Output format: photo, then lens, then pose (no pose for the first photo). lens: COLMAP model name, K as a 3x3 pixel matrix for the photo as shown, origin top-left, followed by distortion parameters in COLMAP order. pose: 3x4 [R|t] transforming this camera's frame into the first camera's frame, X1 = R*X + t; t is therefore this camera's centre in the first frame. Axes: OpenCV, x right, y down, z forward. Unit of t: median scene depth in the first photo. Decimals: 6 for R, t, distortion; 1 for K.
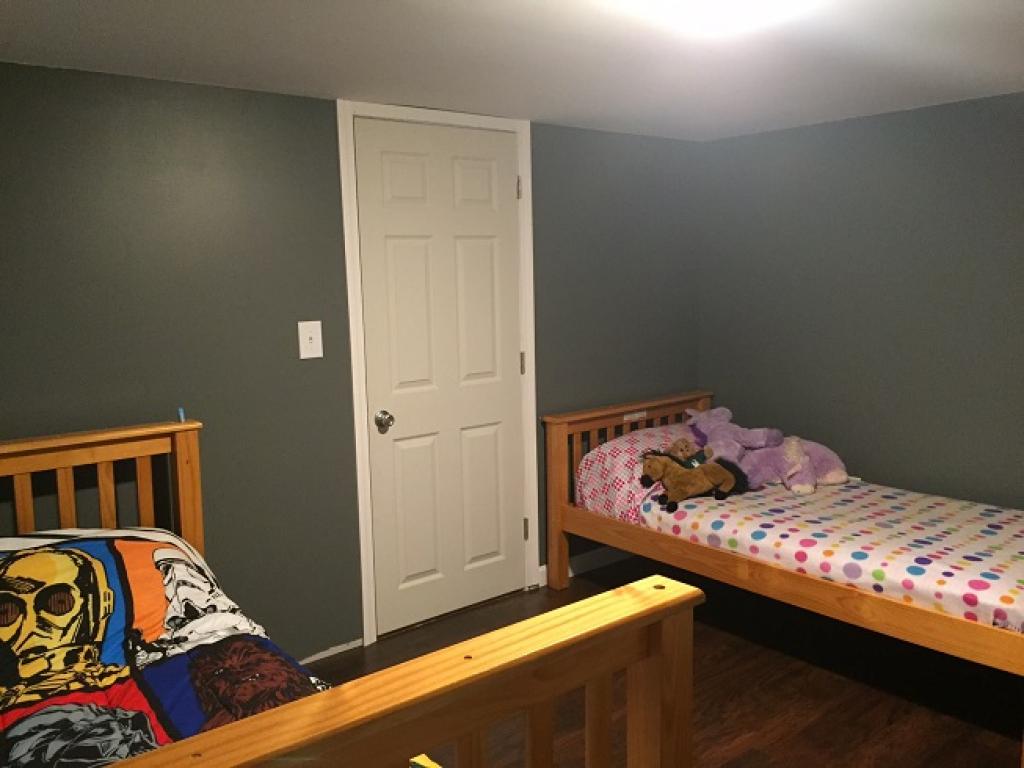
lens RADIAL K [[873.8, 0, 513.1], [0, 873.8, 385.1], [0, 0, 1]] dist [0.077252, -0.105120]
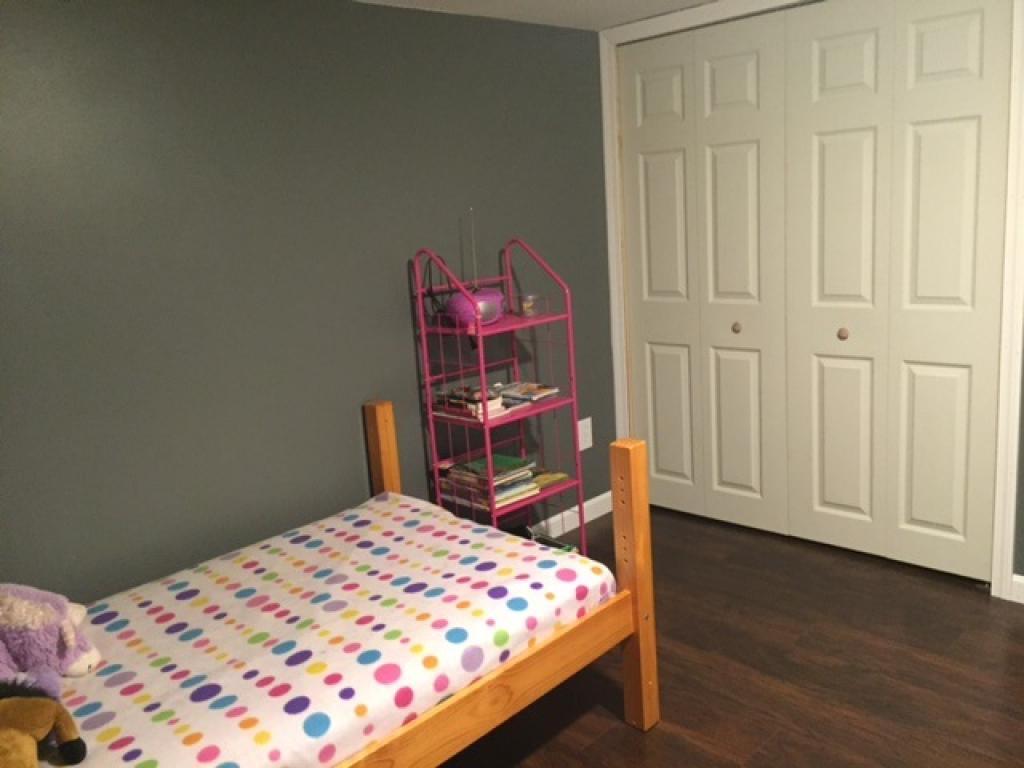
lens RADIAL K [[873.8, 0, 512.2], [0, 873.8, 385.3], [0, 0, 1]] dist [0.077252, -0.105120]
pose [[-0.116224, -0.168424, 0.978839, -0.215293], [0.206688, 0.959841, 0.189696, -0.098869], [-0.971479, 0.224361, -0.076746, 0.910890]]
